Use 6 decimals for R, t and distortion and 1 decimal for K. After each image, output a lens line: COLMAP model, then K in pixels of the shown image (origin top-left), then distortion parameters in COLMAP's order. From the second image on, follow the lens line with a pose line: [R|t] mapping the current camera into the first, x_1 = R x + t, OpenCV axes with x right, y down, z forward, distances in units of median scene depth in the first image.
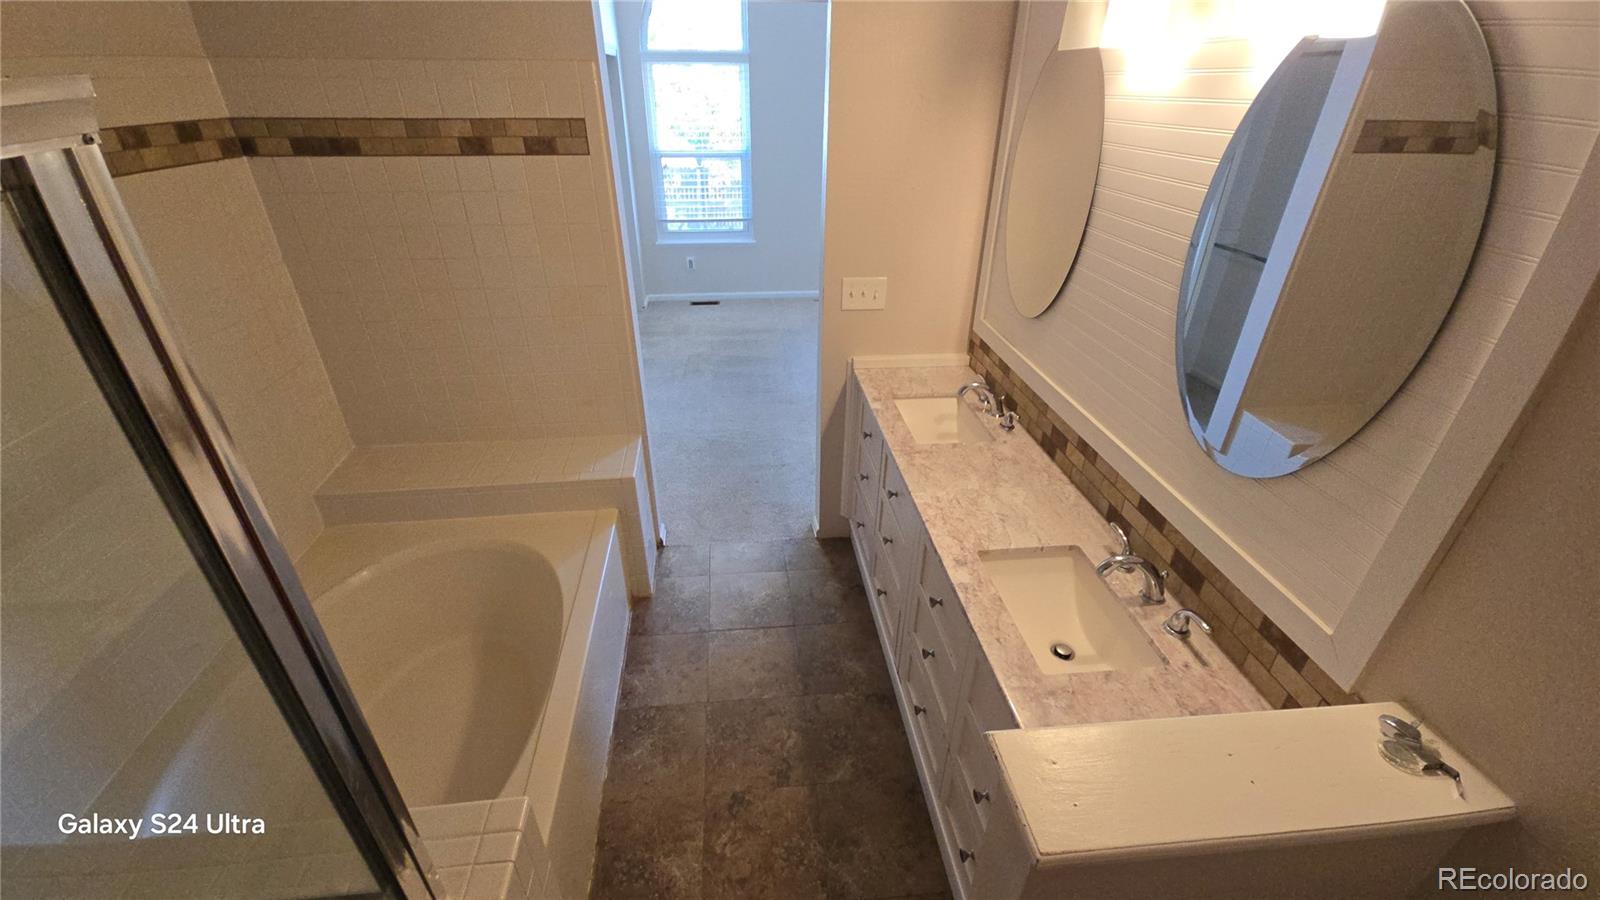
lens RADIAL K [[652.7, 0, 793.7], [0, 652.7, 451.5], [0, 0, 1]] dist [0.000748, -0.000162]
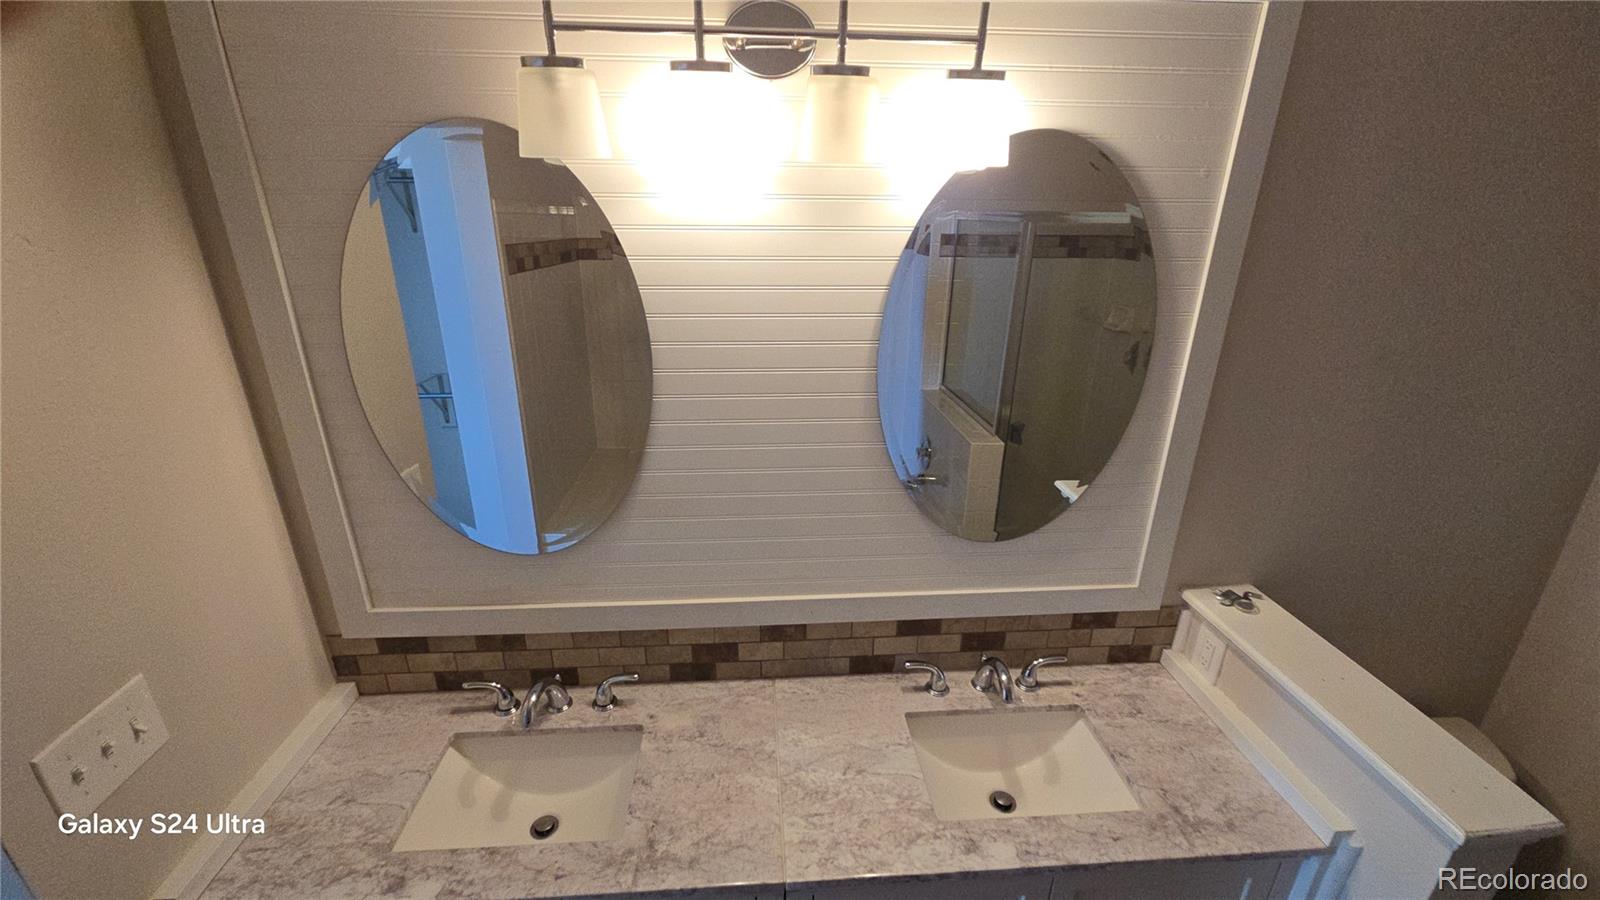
lens RADIAL K [[652.7, 0, 793.7], [0, 652.7, 451.5], [0, 0, 1]] dist [0.000748, -0.000162]
pose [[0.029091, -0.354649, 0.934547, -0.205324], [0.484455, 0.822799, 0.297162, -0.386097], [-0.874332, 0.444101, 0.195748, 0.675890]]
